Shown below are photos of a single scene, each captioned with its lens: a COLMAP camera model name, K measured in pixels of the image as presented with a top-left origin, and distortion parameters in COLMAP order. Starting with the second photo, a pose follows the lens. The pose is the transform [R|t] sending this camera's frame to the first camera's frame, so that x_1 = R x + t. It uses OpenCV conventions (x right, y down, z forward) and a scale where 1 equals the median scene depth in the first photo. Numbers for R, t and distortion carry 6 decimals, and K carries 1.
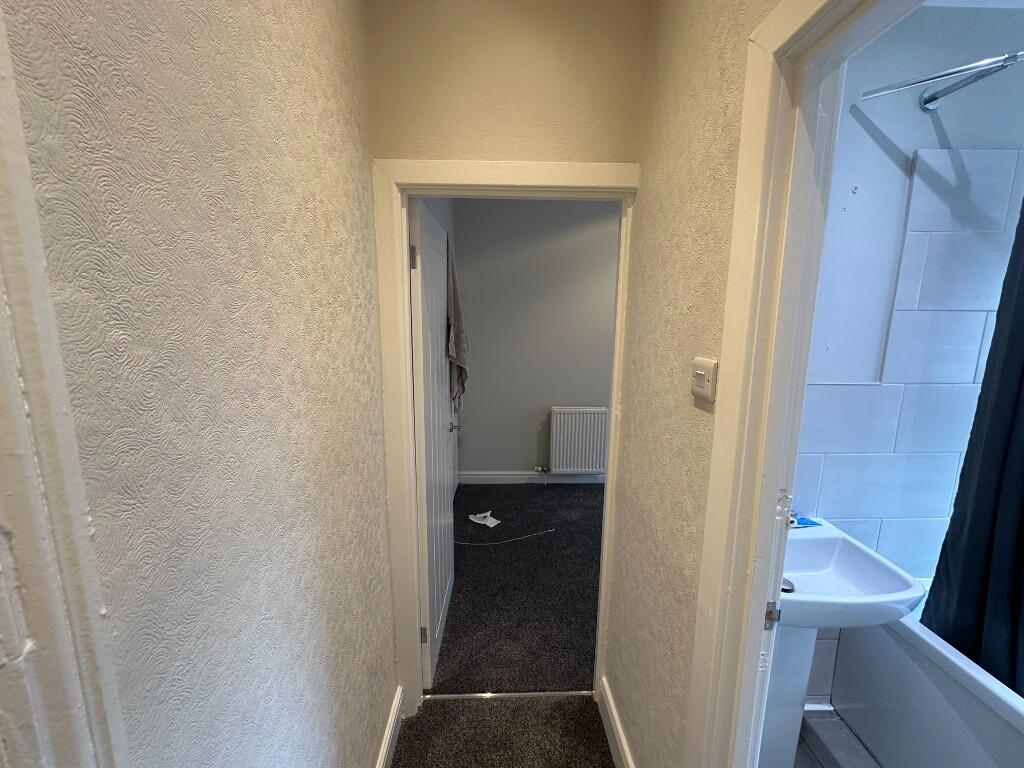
lens RADIAL K [[408.8, 0, 513.4], [0, 408.8, 384.0], [0, 0, 1]] dist [-0.002333, 0.000559]
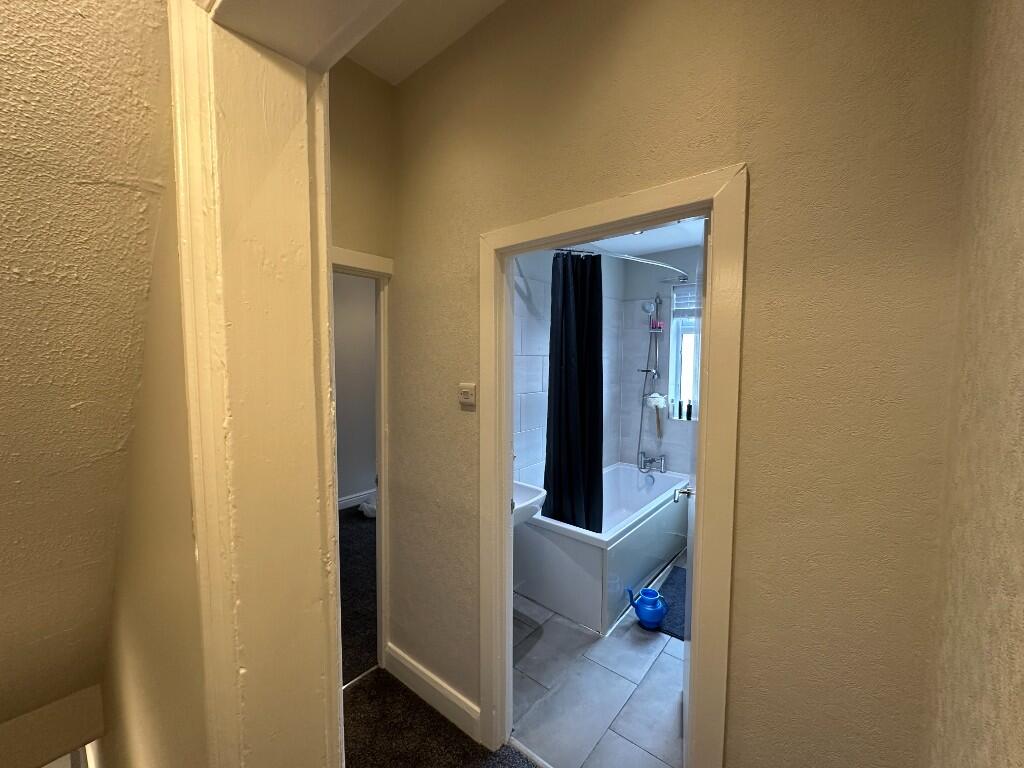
lens RADIAL K [[408.8, 0, 512.2], [0, 408.8, 383.0], [0, 0, 1]] dist [-0.002333, 0.000559]
pose [[0.664415, -0.051353, 0.745597, -0.528996], [0.121715, 0.991753, -0.040155, 0.024628], [-0.737386, 0.117430, 0.665186, -0.264700]]
